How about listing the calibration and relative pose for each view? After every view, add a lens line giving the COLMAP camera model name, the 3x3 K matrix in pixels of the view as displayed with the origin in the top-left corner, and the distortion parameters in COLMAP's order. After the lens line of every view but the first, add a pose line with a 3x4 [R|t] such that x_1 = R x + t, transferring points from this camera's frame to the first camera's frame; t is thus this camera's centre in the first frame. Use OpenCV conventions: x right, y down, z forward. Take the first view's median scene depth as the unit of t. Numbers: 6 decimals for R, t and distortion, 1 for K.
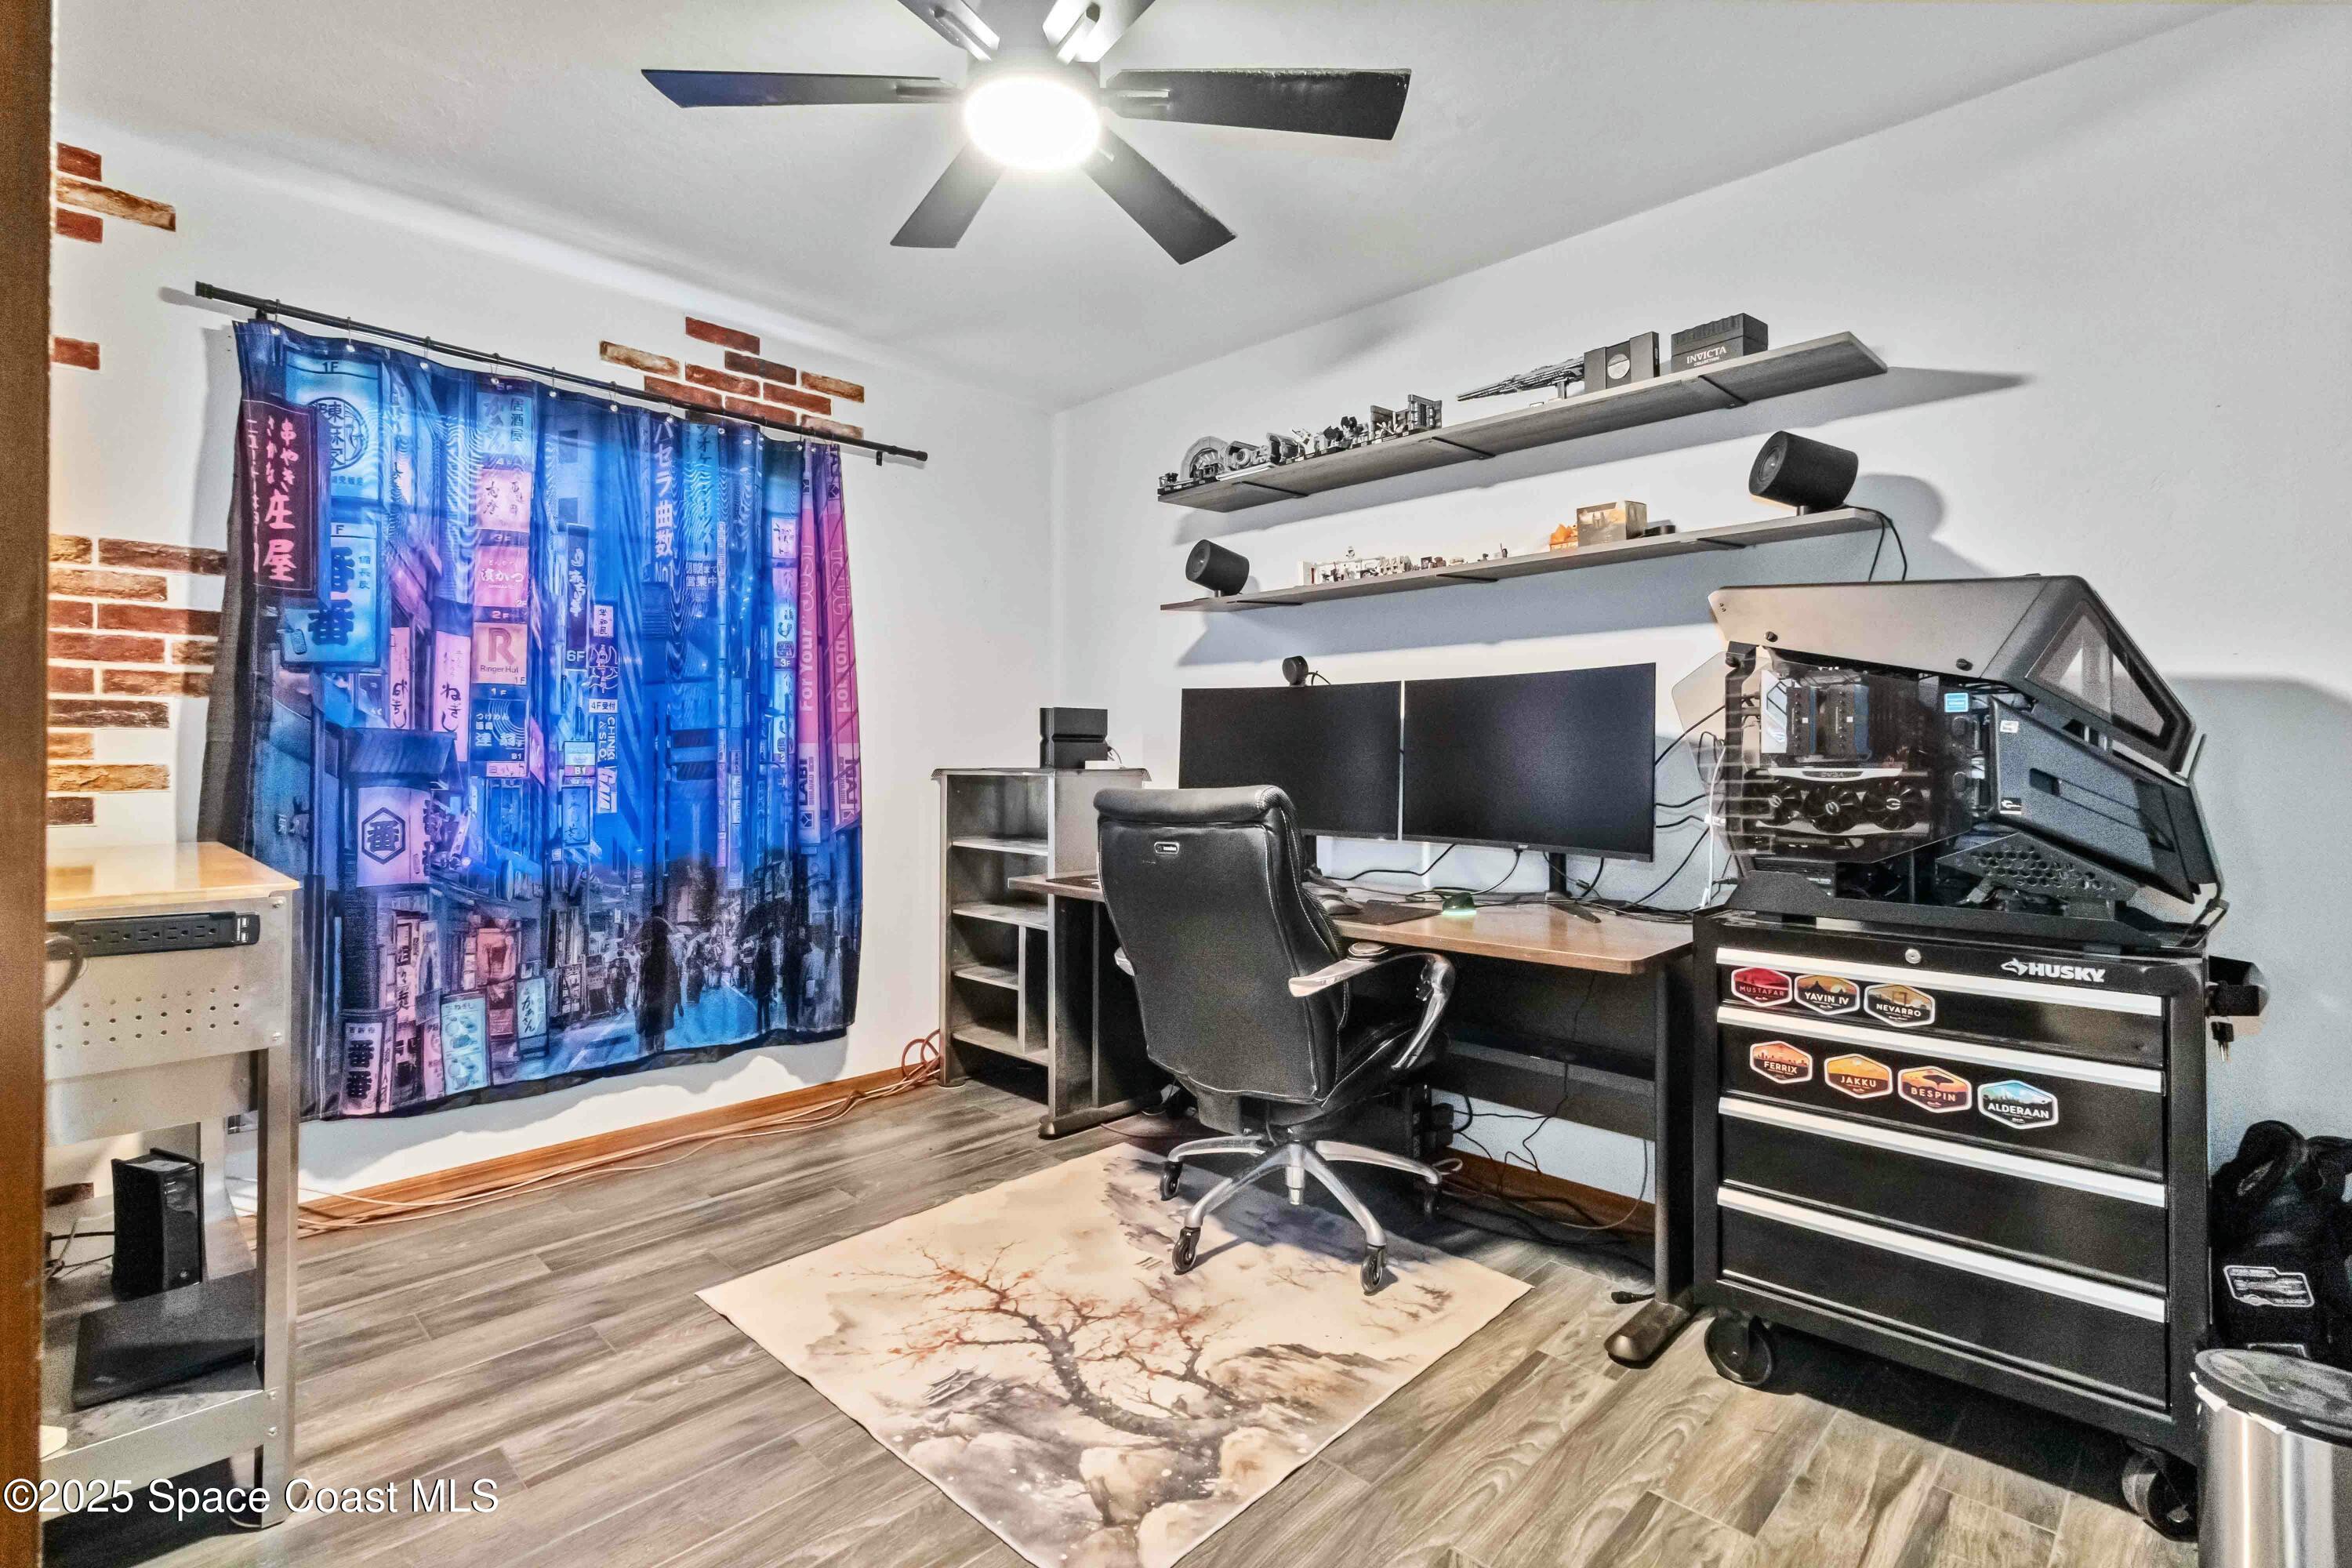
lens RADIAL K [[1088.4, 0, 1180.3], [0, 1088.4, 773.5], [0, 0, 1]] dist [0.008404, 0.000426]
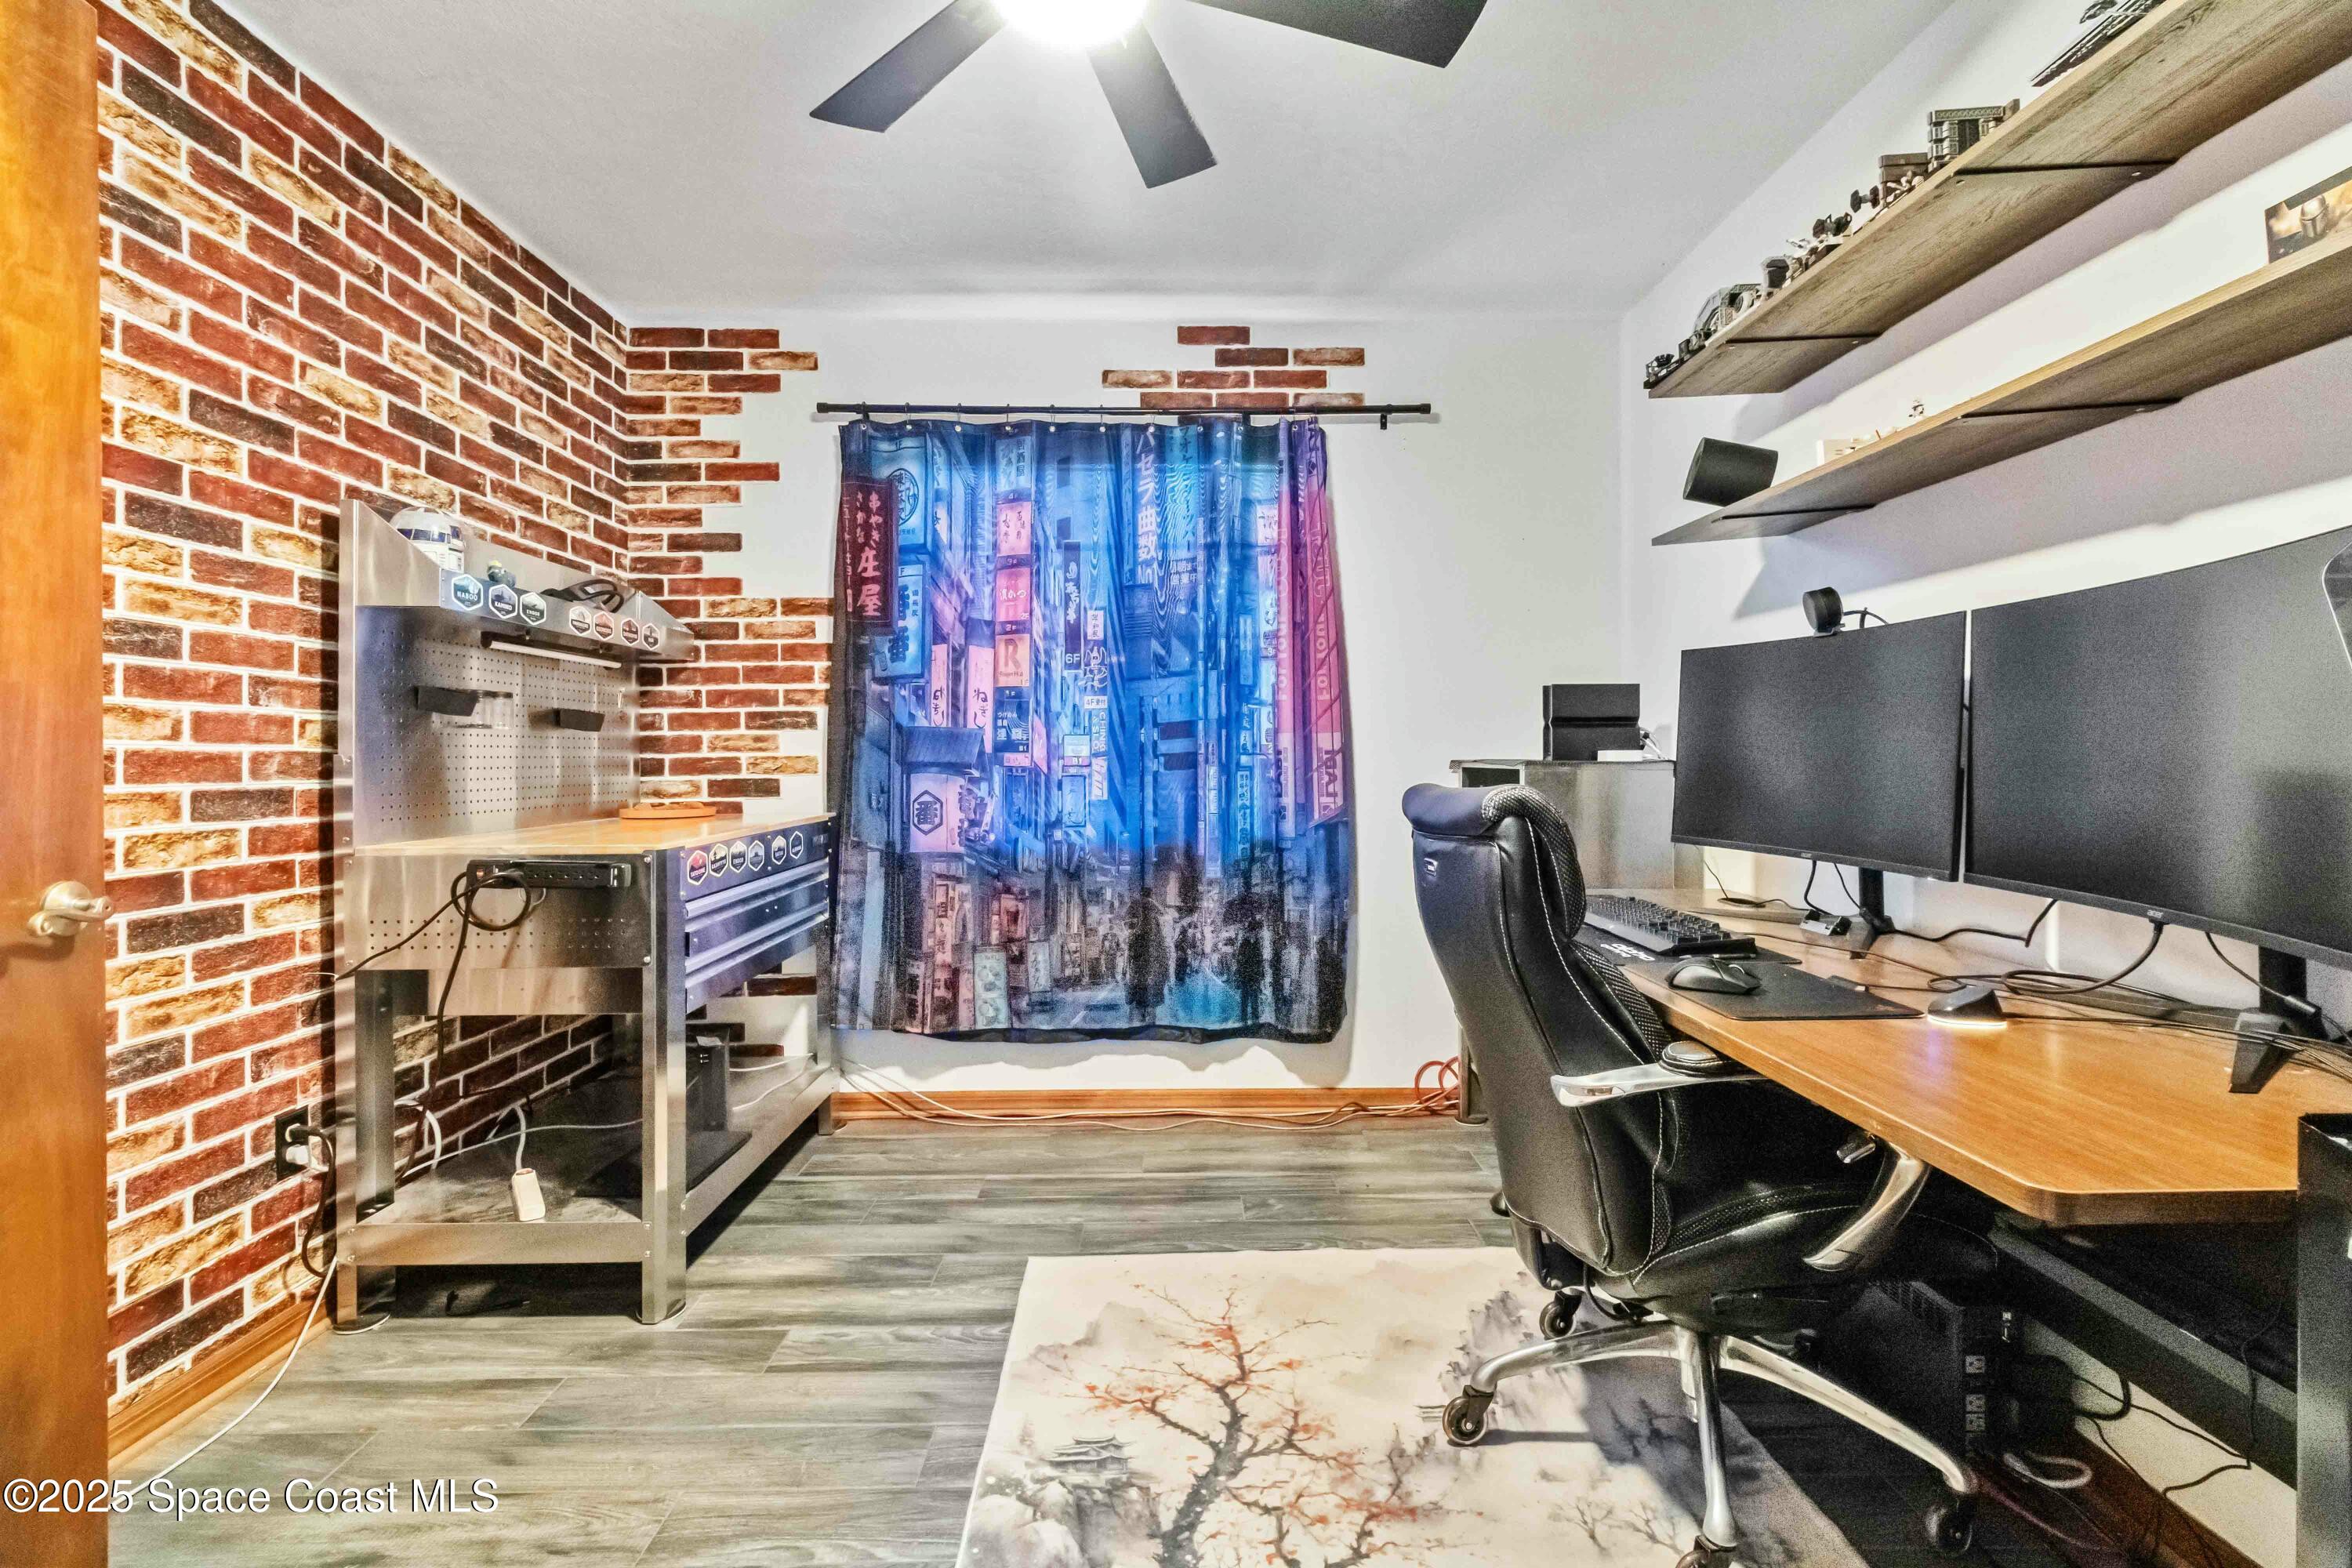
lens RADIAL K [[1088.4, 0, 1183.2], [0, 1088.4, 773.3], [0, 0, 1]] dist [0.008404, 0.000426]
pose [[0.713120, 0.009967, -0.700971, 0.338509], [-0.004796, 0.999945, 0.009340, -0.001034], [0.701025, -0.003298, 0.713129, 0.305960]]
